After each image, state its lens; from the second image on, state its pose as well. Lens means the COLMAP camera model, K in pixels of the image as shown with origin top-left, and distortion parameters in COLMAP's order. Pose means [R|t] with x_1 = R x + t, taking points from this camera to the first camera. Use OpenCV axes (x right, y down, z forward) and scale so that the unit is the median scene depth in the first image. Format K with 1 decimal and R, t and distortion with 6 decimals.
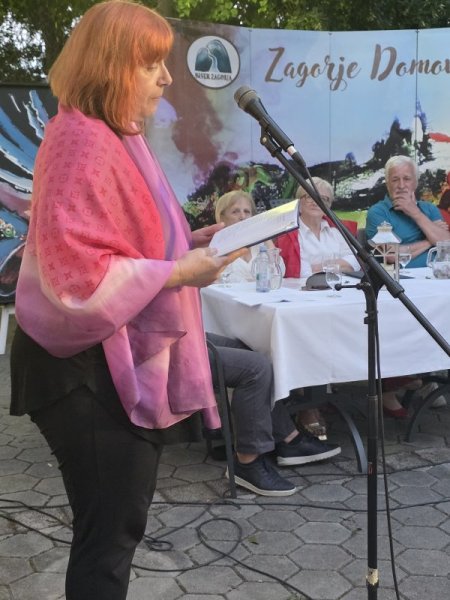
lens RADIAL K [[904.9, 0, 225.0], [0, 904.9, 300.0], [0, 0, 1]] dist [0.218989, -0.803059]
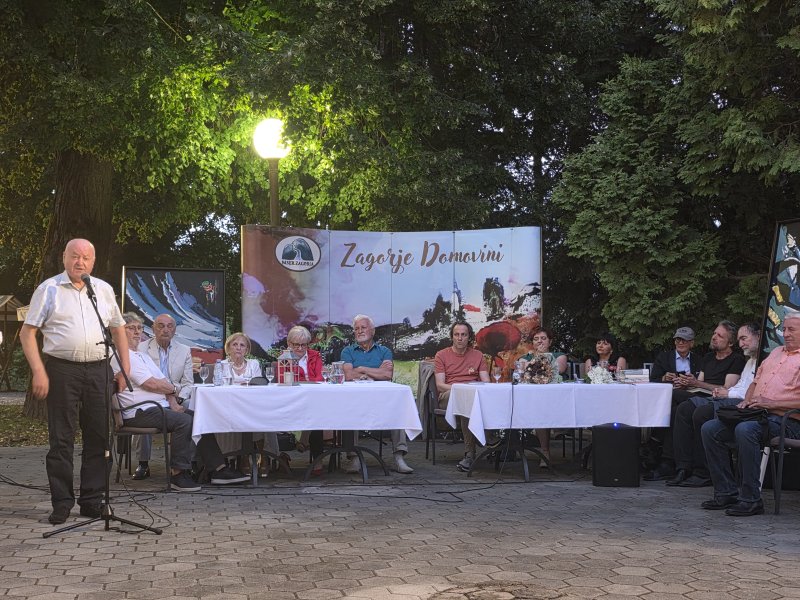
lens RADIAL K [[1066.0, 0, 400.0], [0, 1066.0, 300.0], [0, 0, 1]] dist [0.299541, -1.031014]
pose [[0.981921, 0.010406, -0.189005, 0.434096], [-0.046945, 0.980681, -0.189898, 0.115261], [0.183378, 0.195338, 0.963440, -0.538067]]
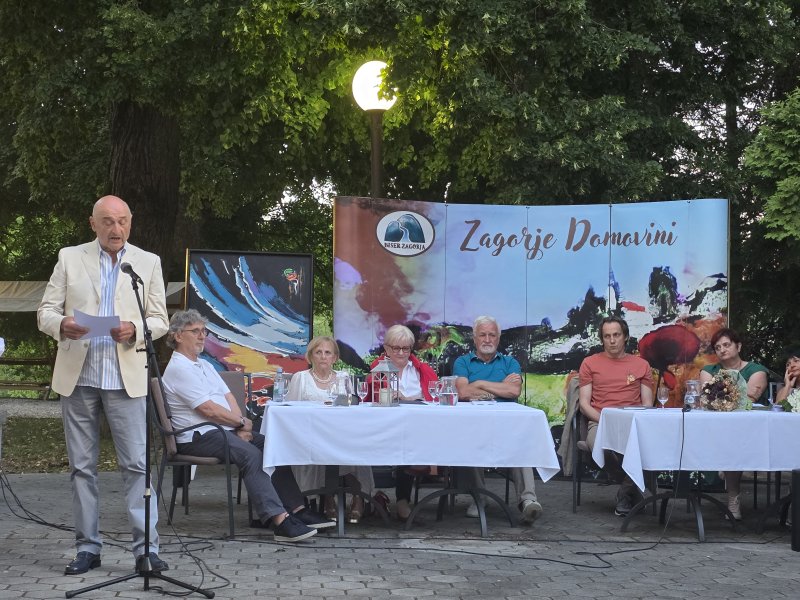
lens RADIAL K [[1358.0, 0, 400.0], [0, 1358.0, 300.0], [0, 0, 1]] dist [0.265609, -0.920220]
pose [[0.954850, 0.022747, -0.296217, 0.443662], [-0.077590, 0.981553, -0.174737, 0.102210], [0.286778, 0.189831, 0.939001, -0.505359]]
